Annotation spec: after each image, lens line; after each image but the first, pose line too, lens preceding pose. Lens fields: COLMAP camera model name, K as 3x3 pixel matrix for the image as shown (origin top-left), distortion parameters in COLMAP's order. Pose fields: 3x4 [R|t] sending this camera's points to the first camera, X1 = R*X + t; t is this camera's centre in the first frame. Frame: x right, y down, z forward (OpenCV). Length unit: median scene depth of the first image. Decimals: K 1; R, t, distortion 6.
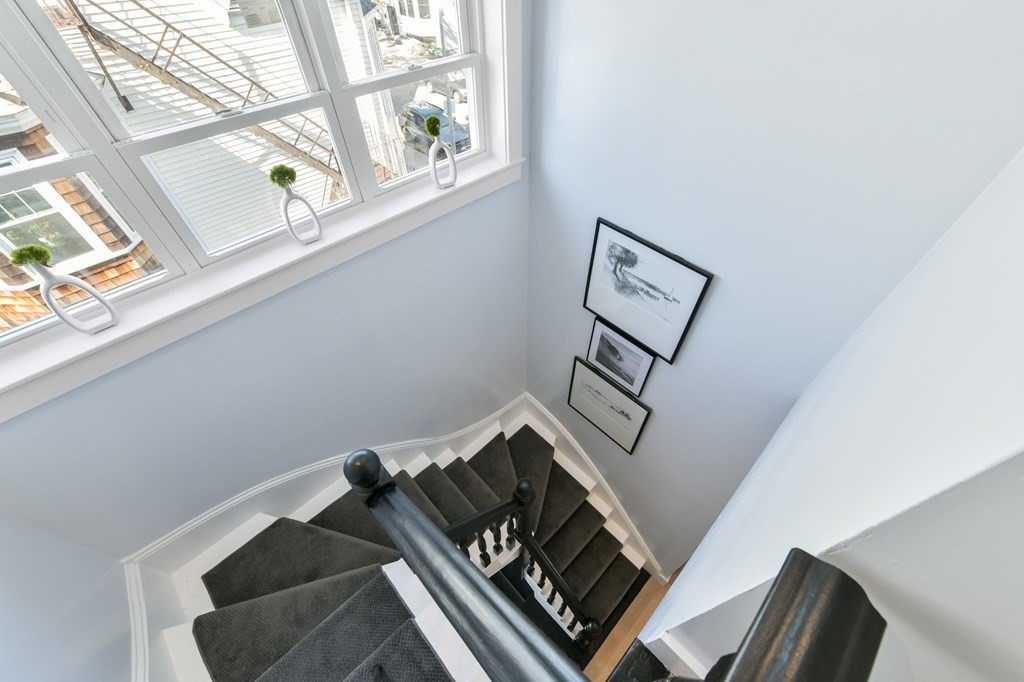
lens RADIAL K [[412.0, 0, 517.4], [0, 412.0, 331.8], [0, 0, 1]] dist [-0.001463, 0.003191]
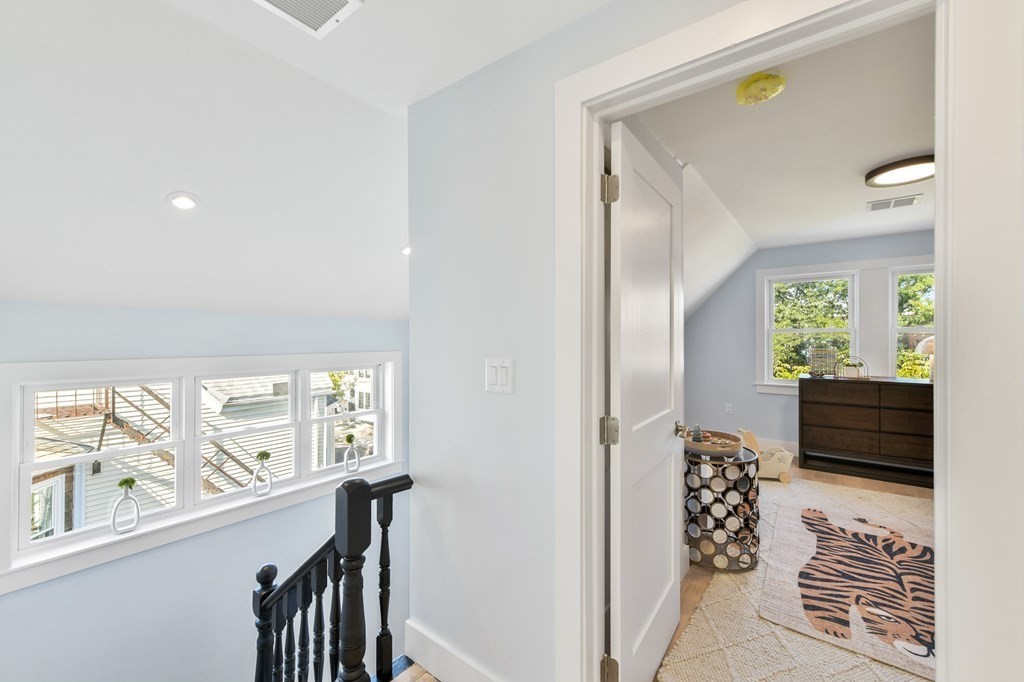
lens RADIAL K [[412.0, 0, 517.4], [0, 412.0, 331.8], [0, 0, 1]] dist [-0.001463, 0.003191]
pose [[0.990226, 0.003948, 0.139417, 0.244846], [0.100756, 0.670943, -0.734632, 0.536093], [-0.096441, 0.741499, 0.663987, -0.589125]]
